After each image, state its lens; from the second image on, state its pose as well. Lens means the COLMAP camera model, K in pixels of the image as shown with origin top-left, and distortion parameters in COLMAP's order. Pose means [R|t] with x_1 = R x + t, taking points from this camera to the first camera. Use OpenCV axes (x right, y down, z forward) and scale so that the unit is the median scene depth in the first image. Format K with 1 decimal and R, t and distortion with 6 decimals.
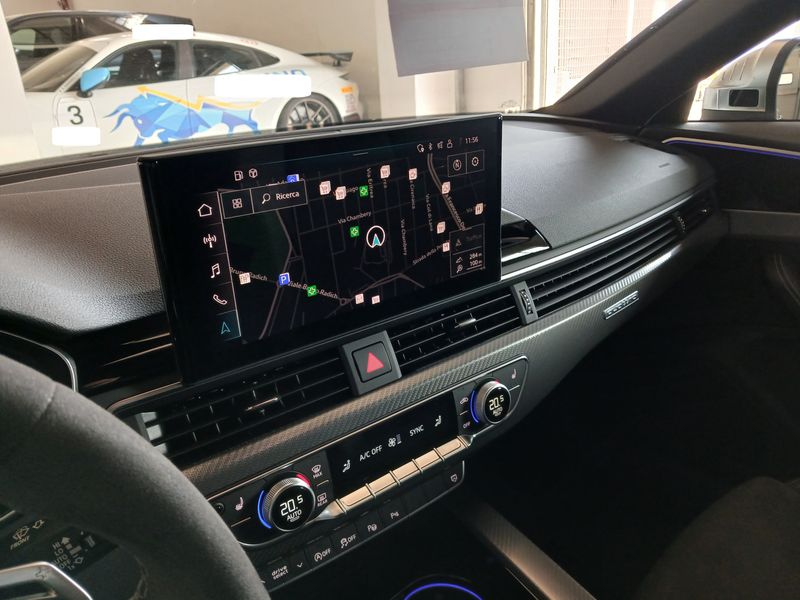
lens RADIAL K [[623.6, 0, 400.0], [0, 623.6, 300.0], [0, 0, 1]] dist [0.080620, -0.006835]
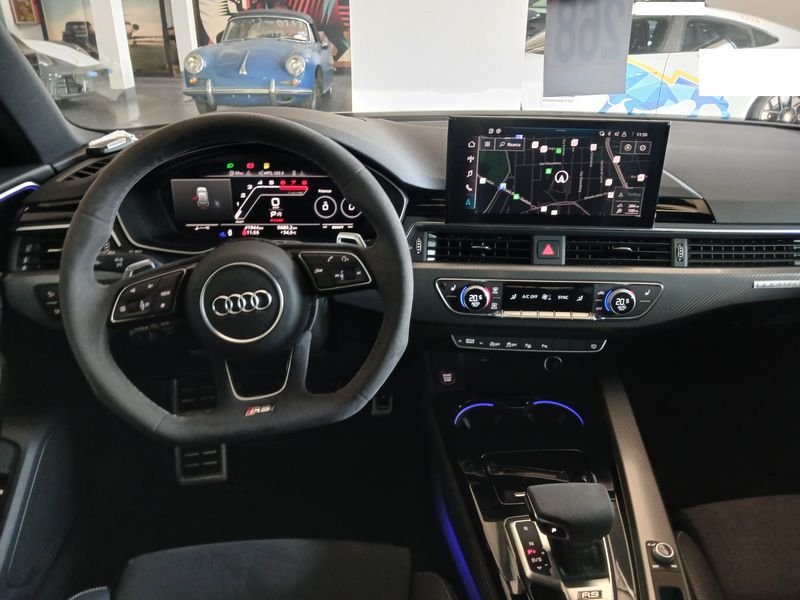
lens RADIAL K [[657.3, 0, 400.0], [0, 657.3, 300.0], [0, 0, 1]] dist [-0.071748, 0.005543]
pose [[0.765744, 0.294118, -0.571954, 0.751585], [-0.271556, 0.954004, 0.127017, 0.118152], [0.583004, 0.058055, 0.810392, -0.738996]]
